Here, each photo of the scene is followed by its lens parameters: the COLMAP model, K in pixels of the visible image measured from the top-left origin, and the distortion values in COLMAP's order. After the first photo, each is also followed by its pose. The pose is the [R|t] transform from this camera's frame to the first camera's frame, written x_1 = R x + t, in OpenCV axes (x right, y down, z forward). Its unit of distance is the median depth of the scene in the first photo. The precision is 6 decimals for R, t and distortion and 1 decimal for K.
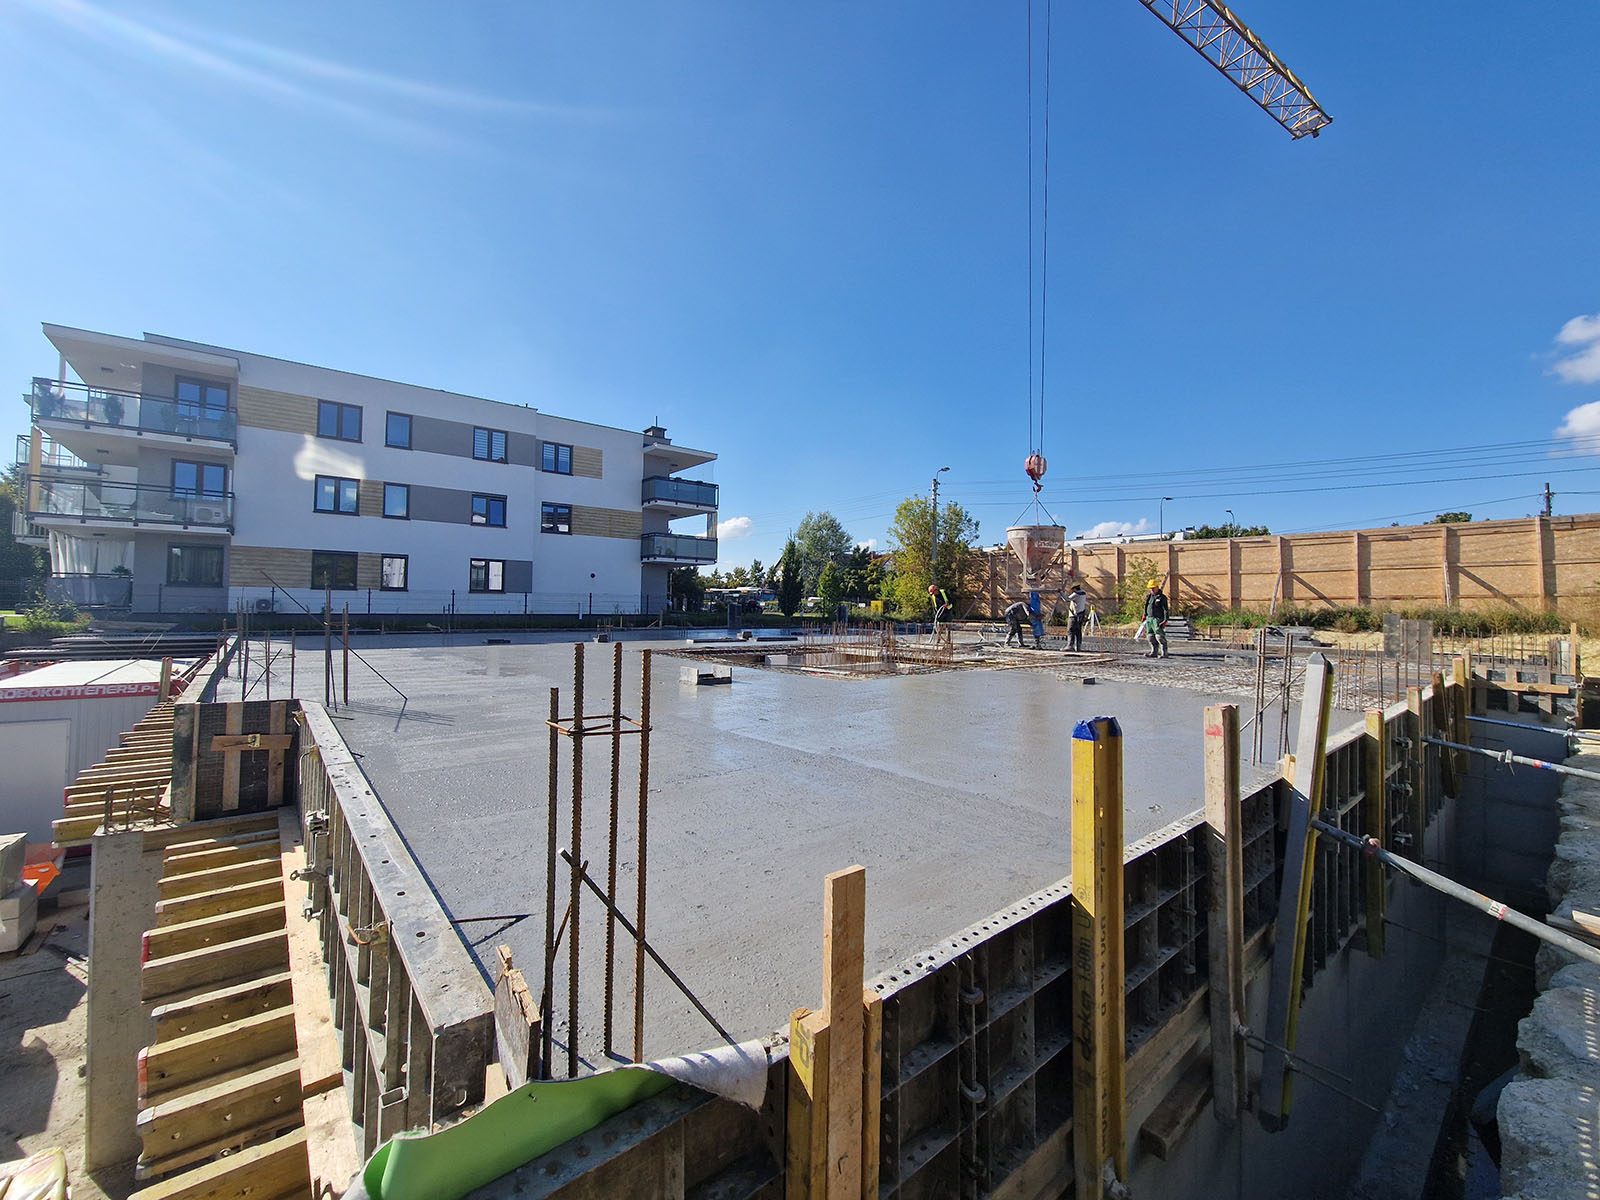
lens RADIAL K [[676.6, 0, 810.2], [0, 676.6, 603.1], [0, 0, 1]] dist [0.001628, -0.000057]
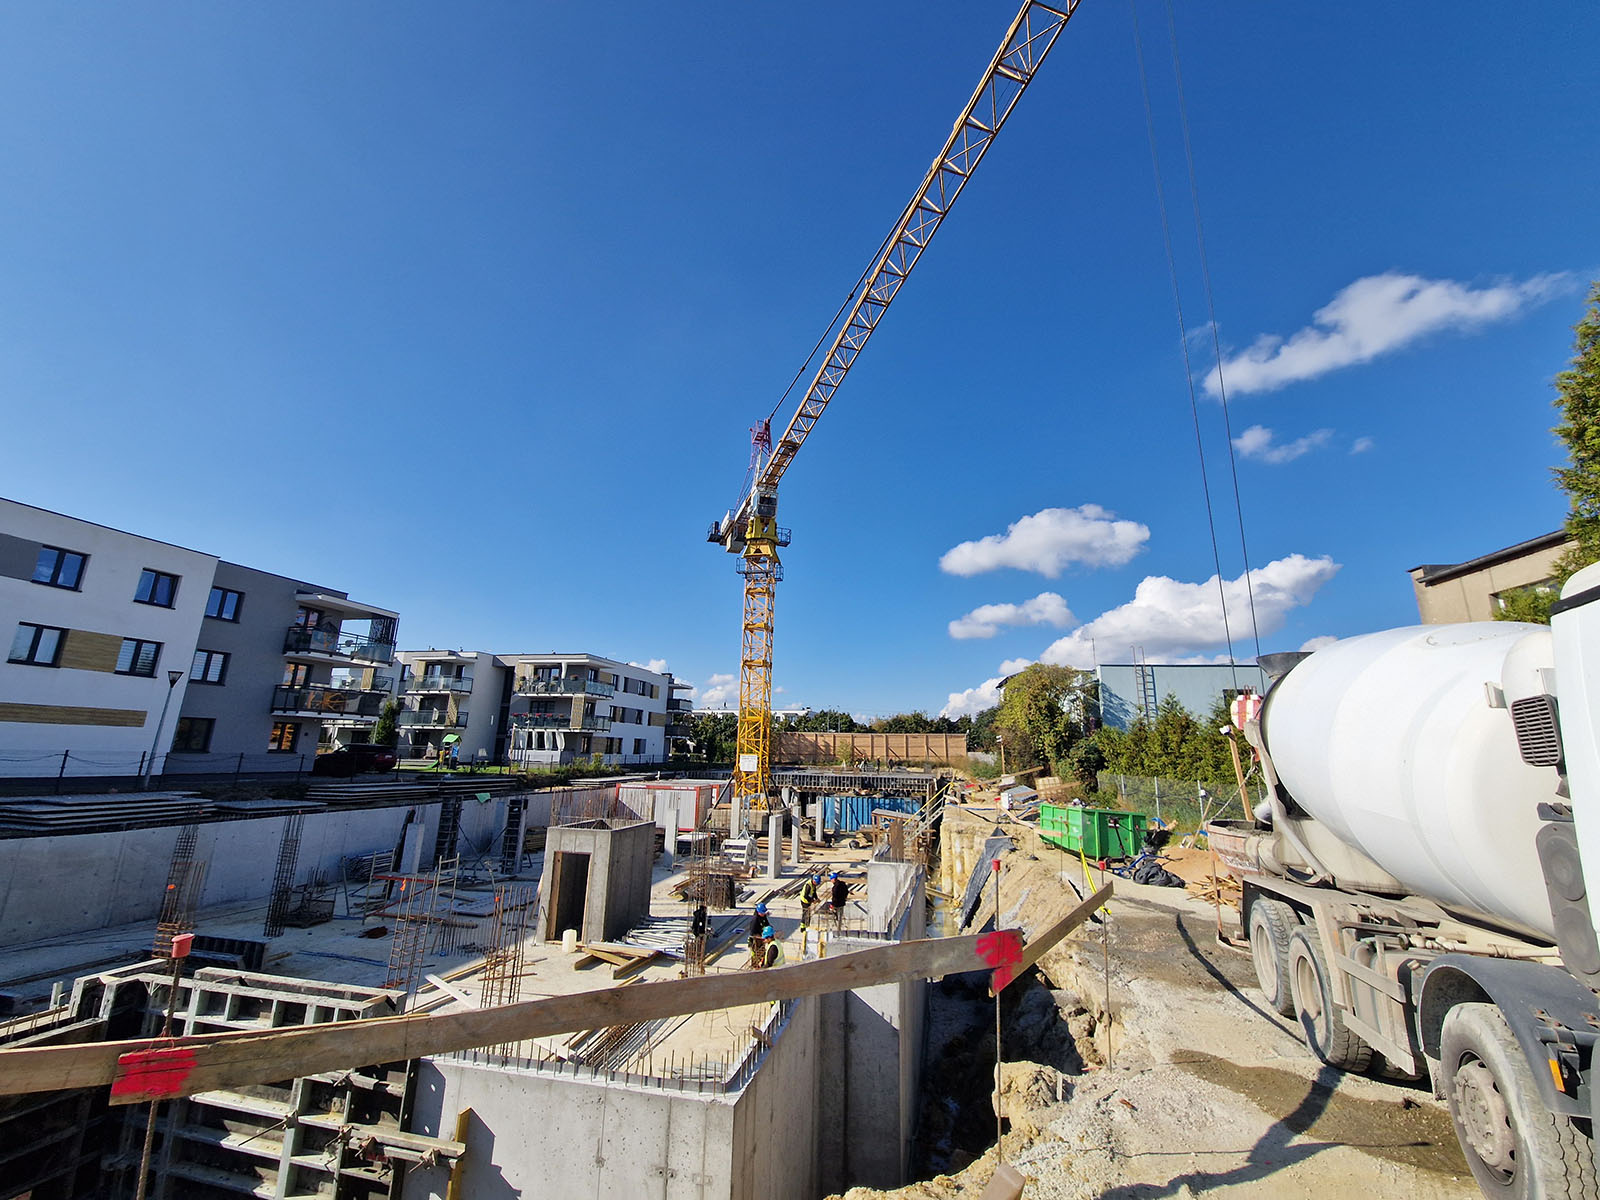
lens RADIAL K [[676.6, 0, 810.2], [0, 676.6, 603.1], [0, 0, 1]] dist [0.001628, -0.000057]
pose [[0.808227, 0.115841, 0.577364, -0.918202], [0.013493, 0.976560, -0.214822, -0.011347], [-0.588716, 0.181416, 0.787719, -0.792985]]
